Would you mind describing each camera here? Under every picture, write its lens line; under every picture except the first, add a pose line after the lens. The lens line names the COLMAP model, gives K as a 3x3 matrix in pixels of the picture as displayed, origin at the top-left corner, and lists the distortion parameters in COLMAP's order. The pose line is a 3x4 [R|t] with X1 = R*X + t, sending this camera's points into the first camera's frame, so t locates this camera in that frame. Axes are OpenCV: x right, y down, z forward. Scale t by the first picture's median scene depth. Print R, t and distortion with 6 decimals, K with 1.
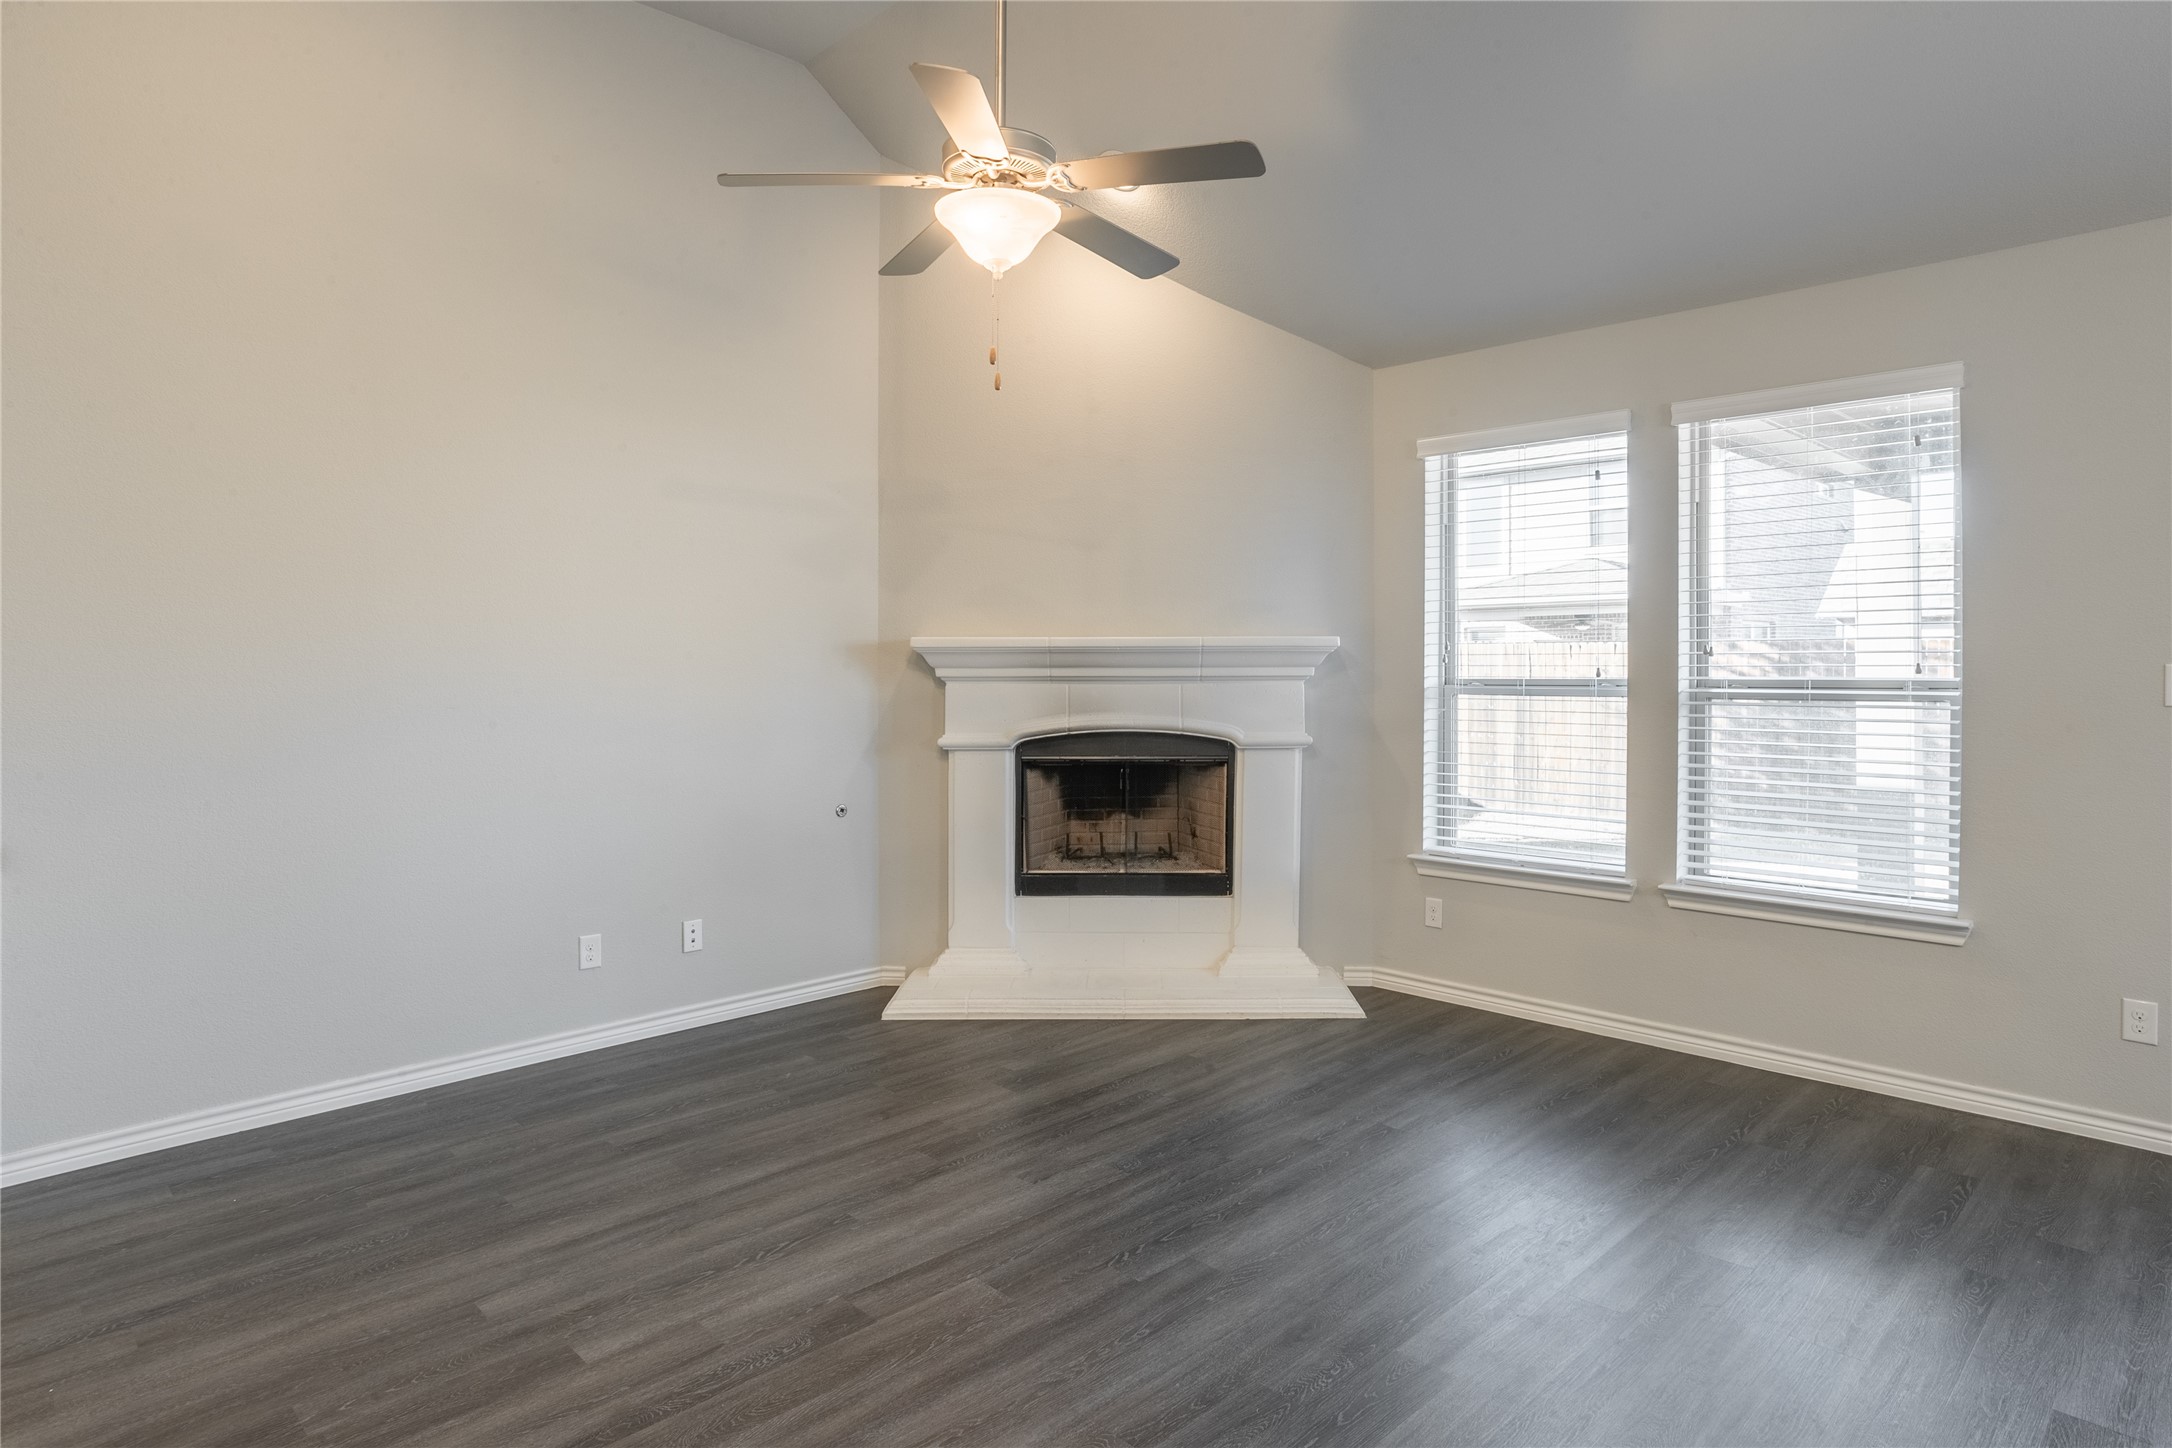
lens RADIAL K [[1260.3, 0, 1124.8], [0, 1260.3, 672.7], [0, 0, 1]] dist [-0.002932, 0.000348]
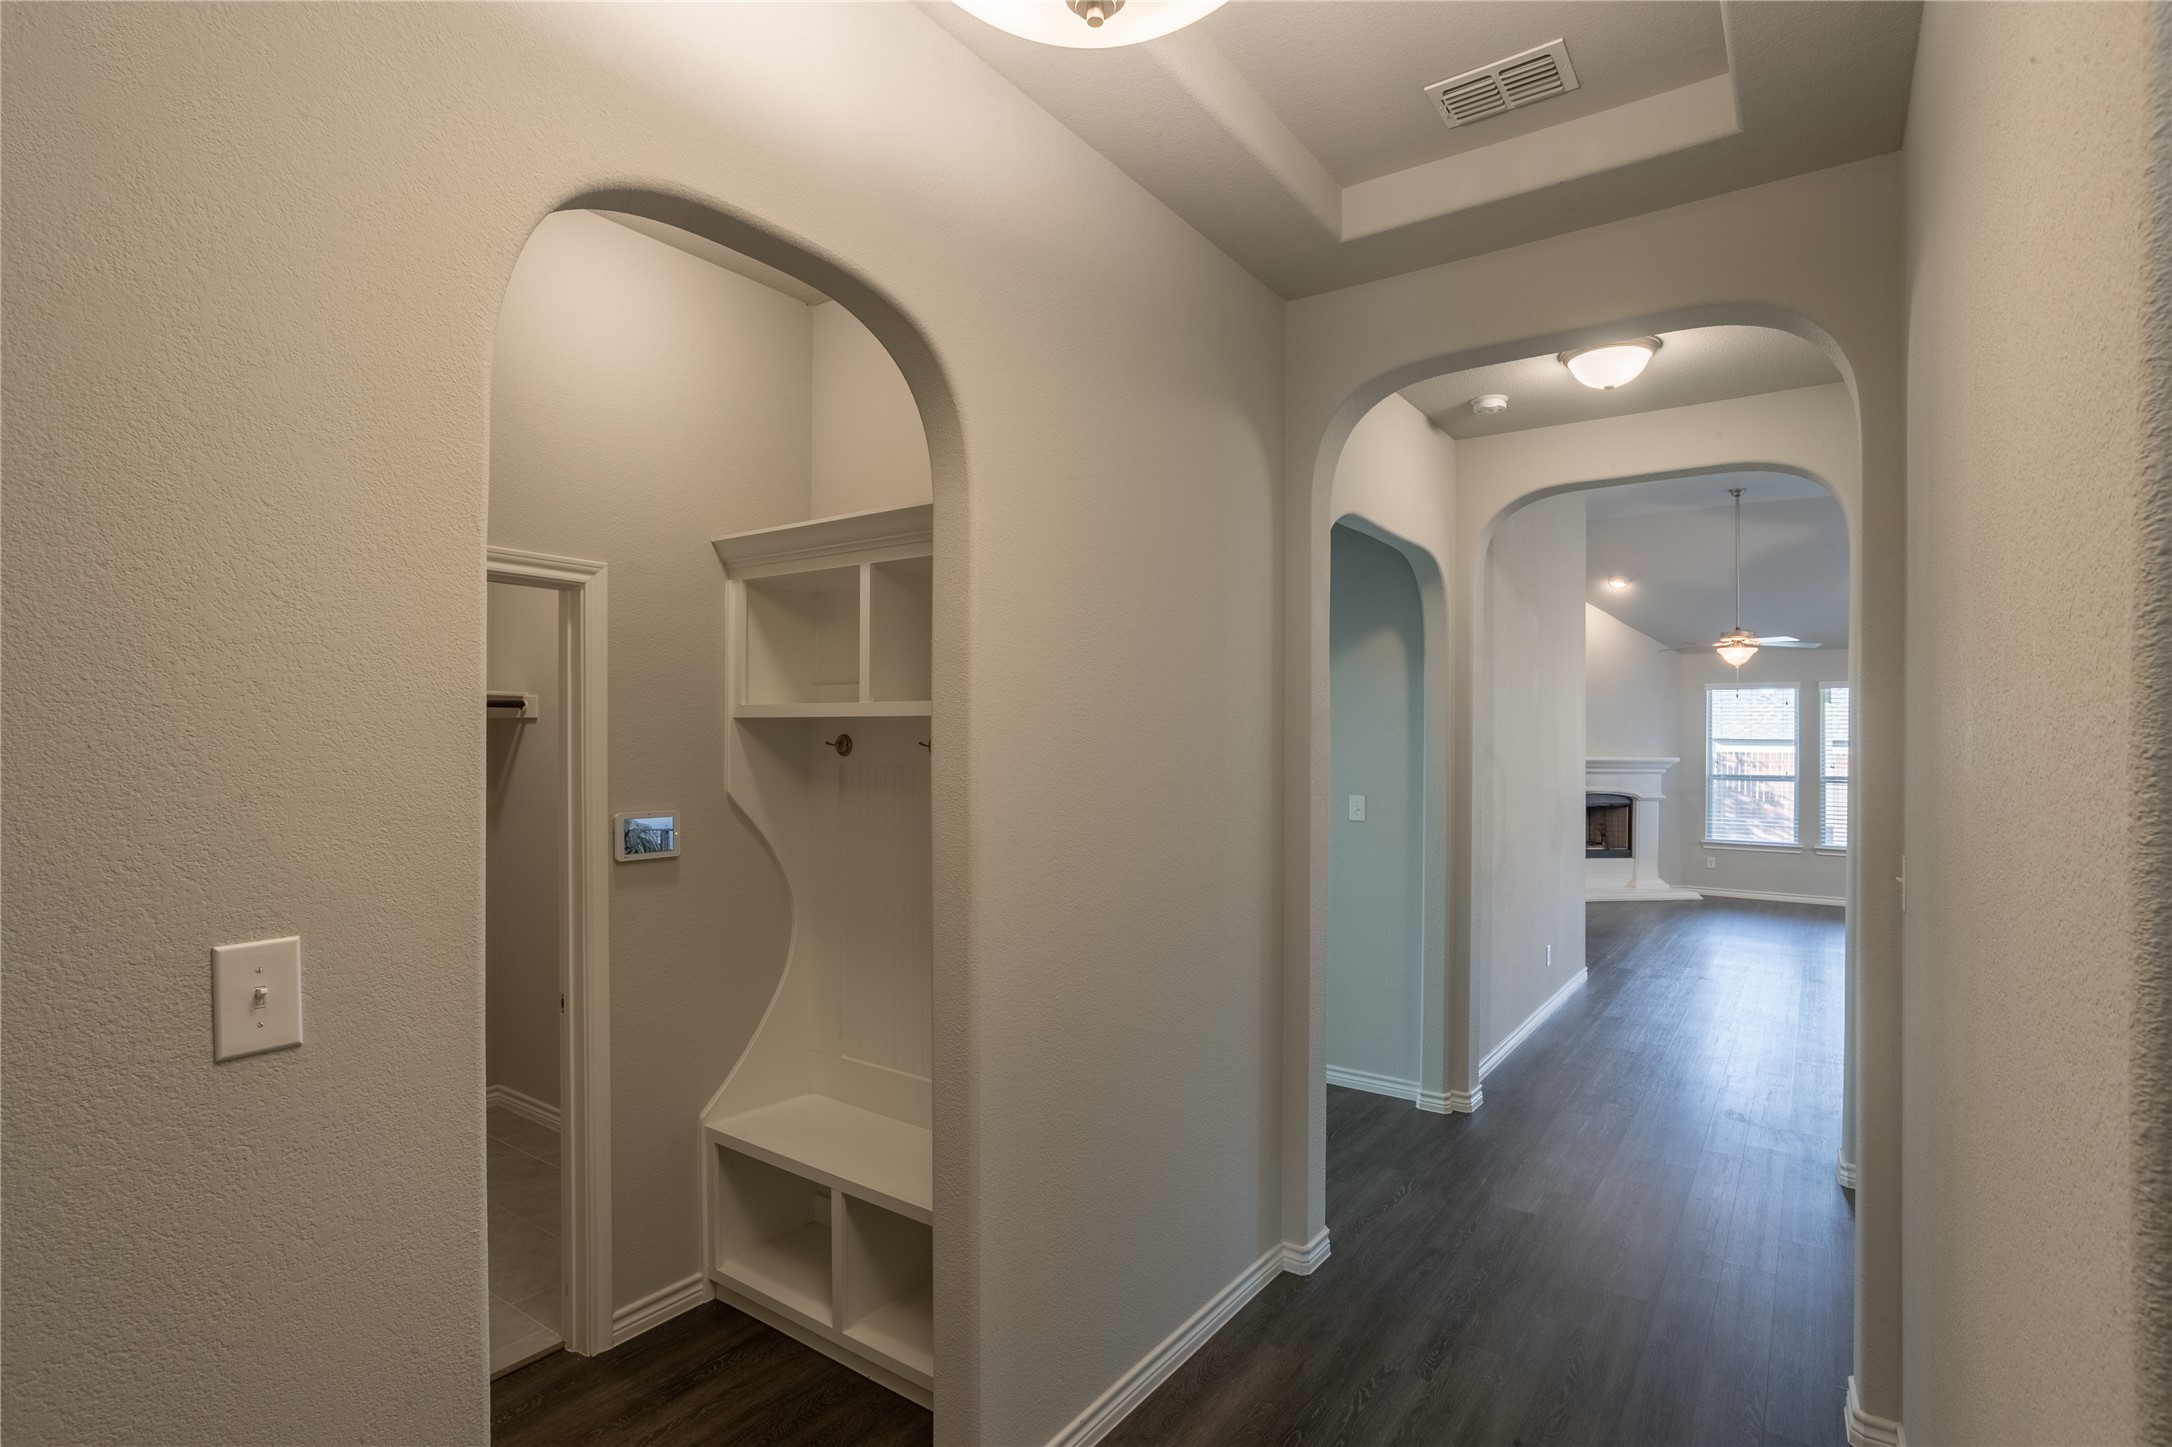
lens RADIAL K [[1070.1, 0, 1105.4], [0, 1070.1, 730.9], [0, 0, 1]] dist [-0.008153, 0.006786]
pose [[0.982063, 0.011153, 0.188223, -1.395604], [-0.010478, 0.999935, -0.004579, -0.060855], [-0.188262, 0.002525, 0.982116, -0.941156]]
